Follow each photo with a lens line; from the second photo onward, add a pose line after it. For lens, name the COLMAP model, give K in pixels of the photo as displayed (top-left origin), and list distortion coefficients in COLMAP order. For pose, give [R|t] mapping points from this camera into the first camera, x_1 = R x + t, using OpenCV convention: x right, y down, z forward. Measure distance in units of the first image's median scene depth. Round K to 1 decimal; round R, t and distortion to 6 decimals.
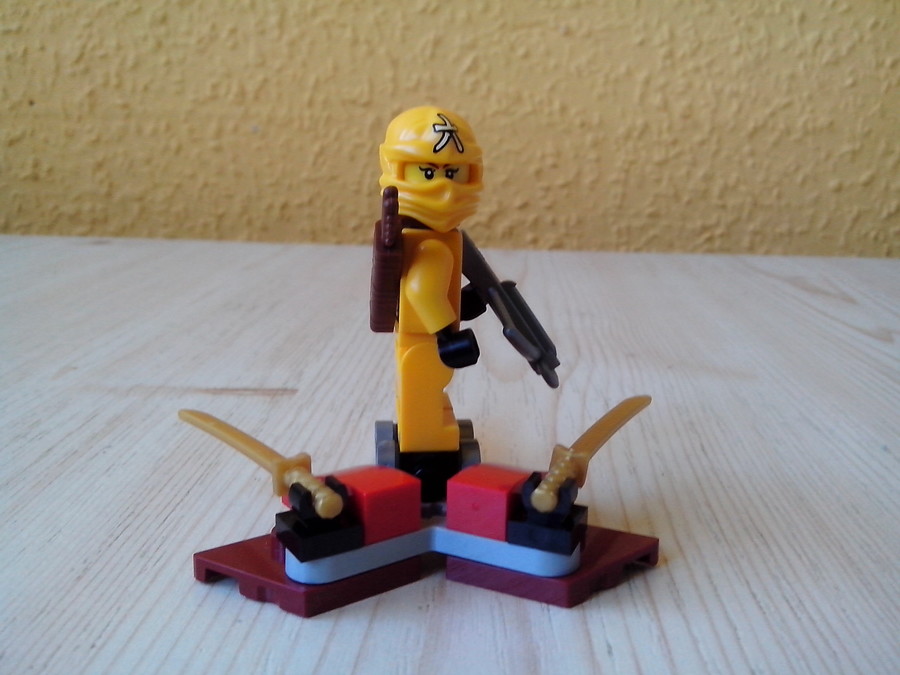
lens RADIAL K [[840.6, 0, 452.9], [0, 840.6, 329.6], [0, 0, 1]] dist [0.061678, -0.183246]
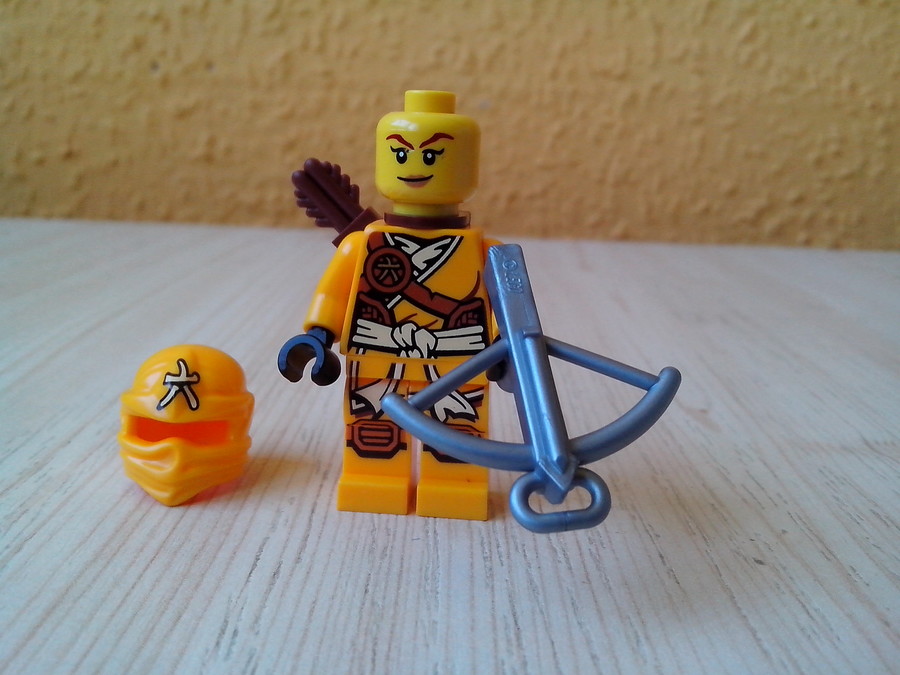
lens RADIAL K [[846.3, 0, 449.5], [0, 846.3, 316.9], [0, 0, 1]] dist [0.054869, -0.189518]
pose [[0.998747, 0.006259, 0.049654, -0.311730], [-0.005222, 0.999766, -0.020983, -0.010173], [-0.049774, 0.020697, 0.998546, 0.170890]]
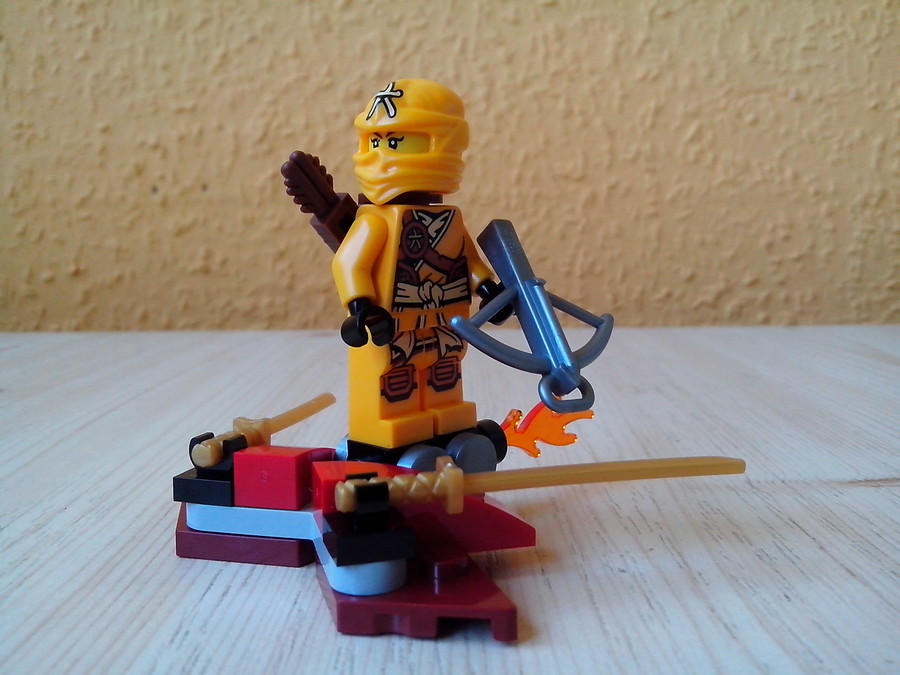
lens RADIAL K [[840.6, 0, 452.9], [0, 840.6, 329.6], [0, 0, 1]] dist [0.061678, -0.183246]
pose [[0.998510, -0.035654, 0.041301, -0.283293], [0.040521, 0.991488, -0.123729, 0.002857], [-0.036538, 0.125218, 0.991456, 0.117069]]
